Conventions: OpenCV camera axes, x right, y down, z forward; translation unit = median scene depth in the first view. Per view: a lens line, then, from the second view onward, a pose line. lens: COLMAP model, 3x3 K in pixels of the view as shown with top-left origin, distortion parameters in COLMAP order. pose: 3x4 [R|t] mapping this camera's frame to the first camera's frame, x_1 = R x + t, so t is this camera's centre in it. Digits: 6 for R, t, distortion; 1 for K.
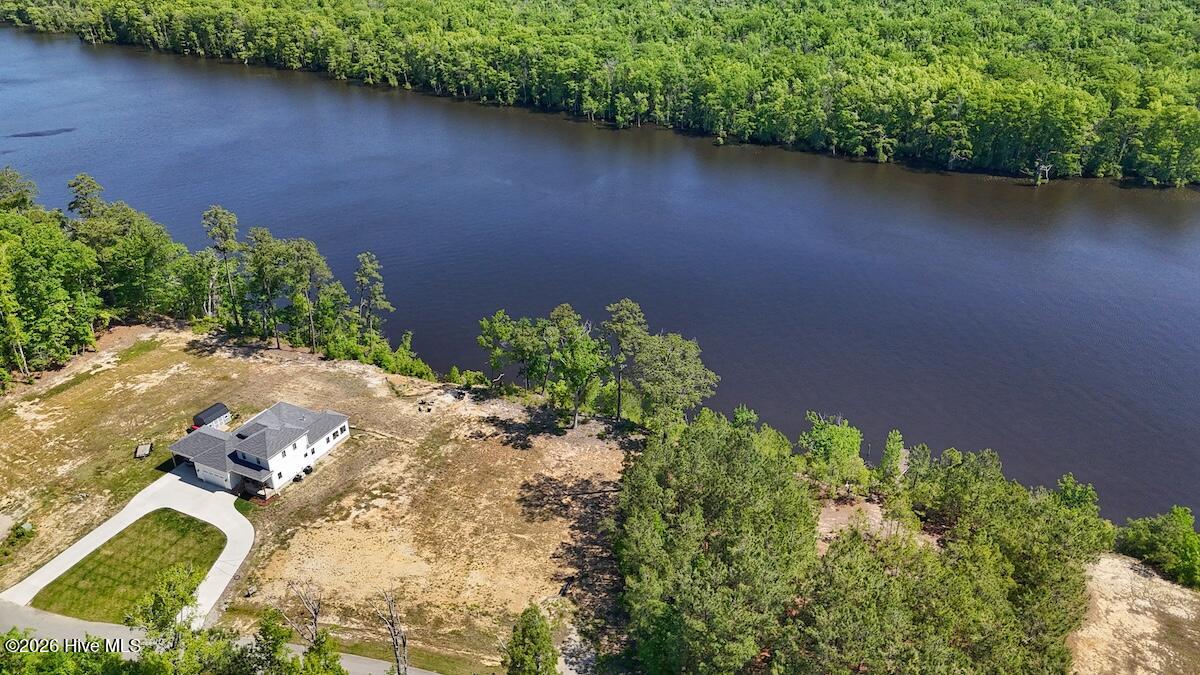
lens RADIAL K [[884.8, 0, 602.8], [0, 884.8, 333.0], [0, 0, 1]] dist [0.081502, -0.085213]
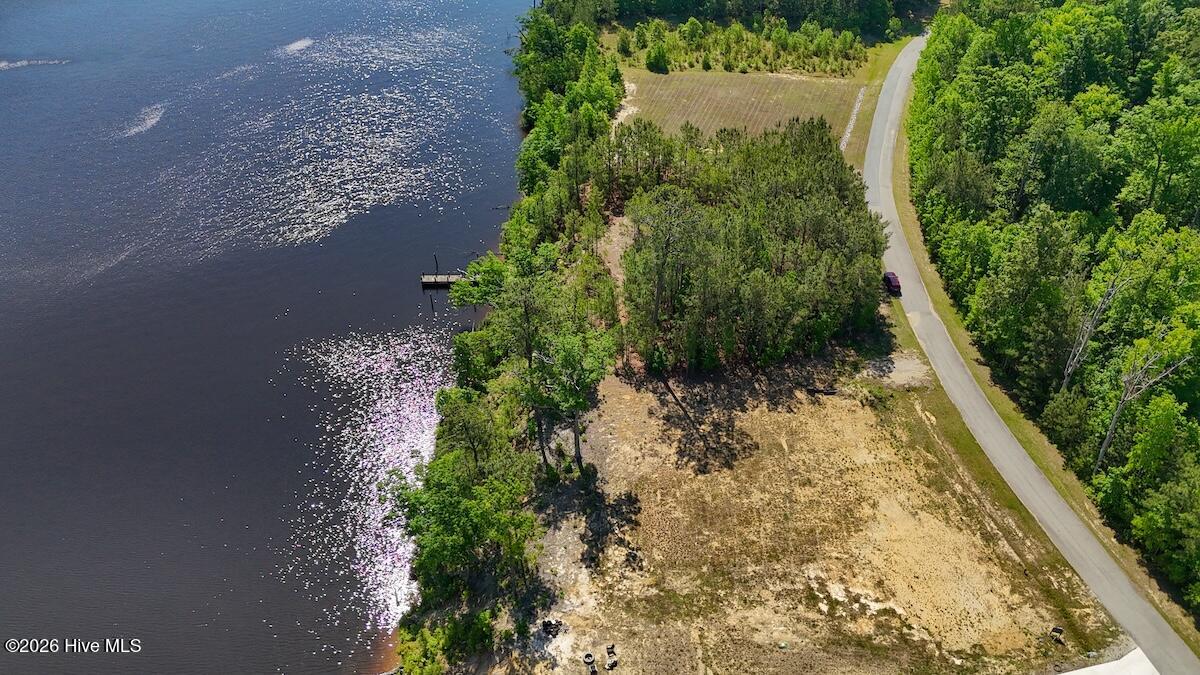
lens RADIAL K [[901.9, 0, 603.0], [0, 901.9, 316.0], [0, 0, 1]] dist [0.035493, -0.004587]
pose [[-0.377859, -0.566674, 0.732190, -0.563009], [0.431787, 0.591699, 0.680773, -0.499981], [-0.819013, 0.573387, 0.021104, 0.966889]]
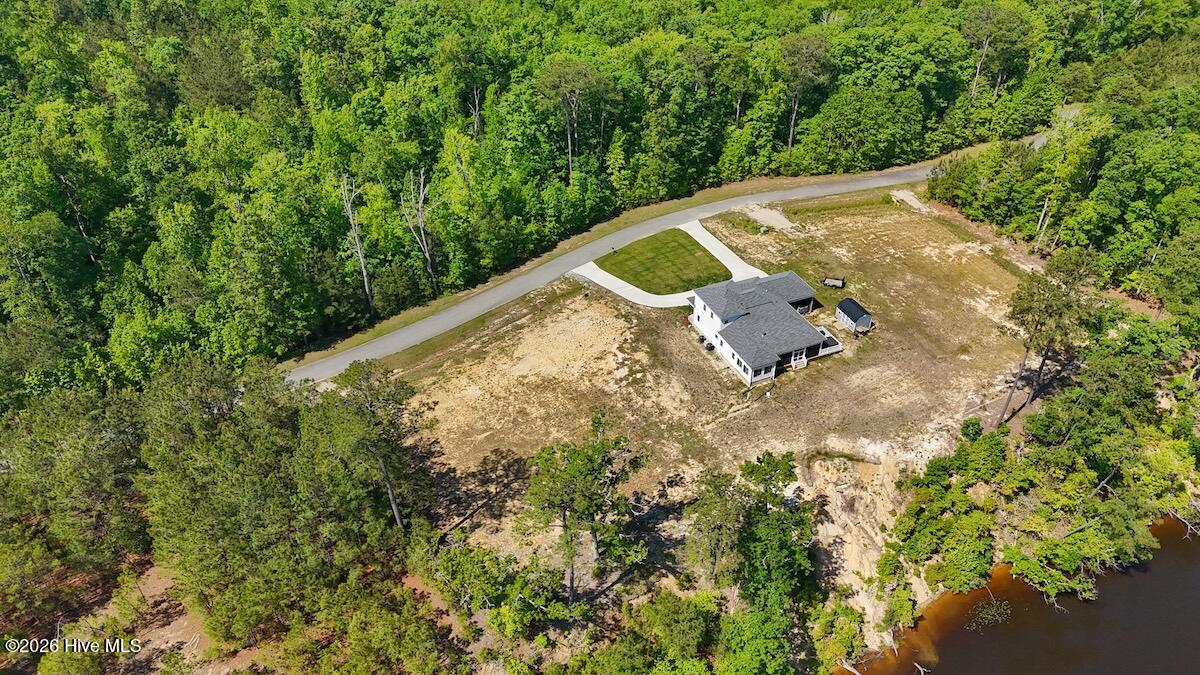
lens RADIAL K [[882.2, 0, 602.3], [0, 882.2, 336.6], [0, 0, 1]] dist [0.090125, -0.103417]
pose [[-0.638066, 0.465339, -0.613459, 0.330154], [-0.351336, 0.532991, 0.769730, -0.551601], [0.685153, 0.706669, -0.176593, 1.079692]]
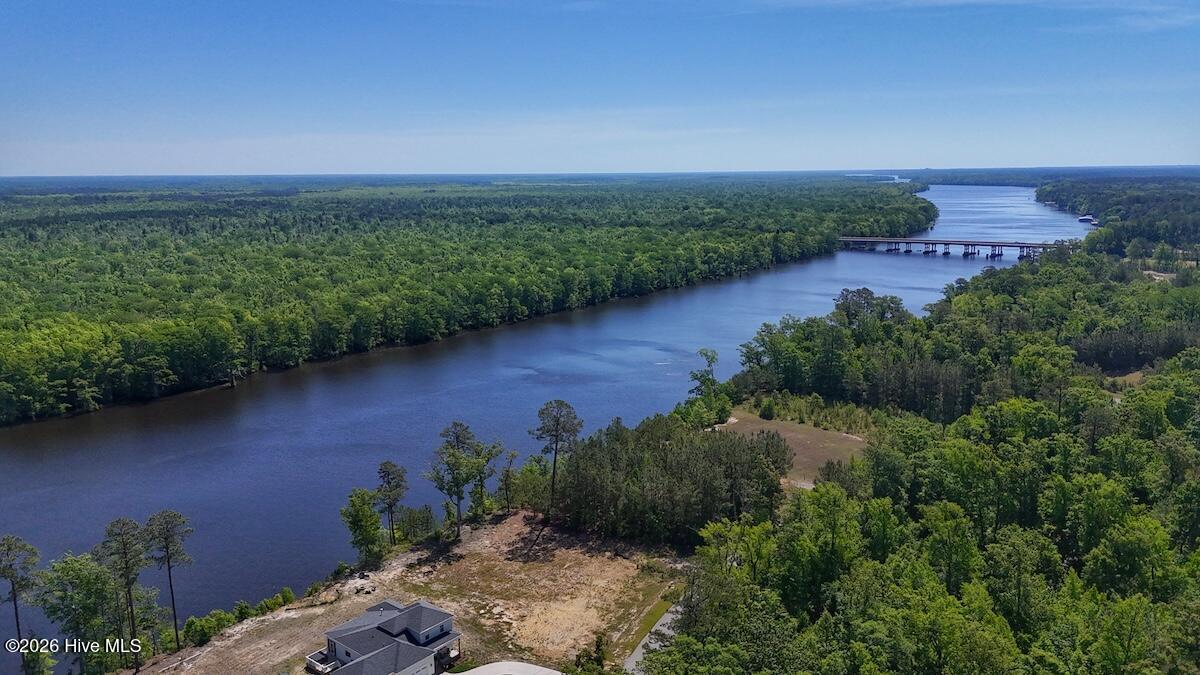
lens RADIAL K [[884.8, 0, 602.8], [0, 884.8, 333.0], [0, 0, 1]] dist [0.081502, -0.085213]
pose [[0.226083, -0.172197, 0.958767, -1.235804], [0.455697, 0.888607, 0.052140, -0.129794], [-0.860945, 0.425119, 0.279368, 0.373227]]
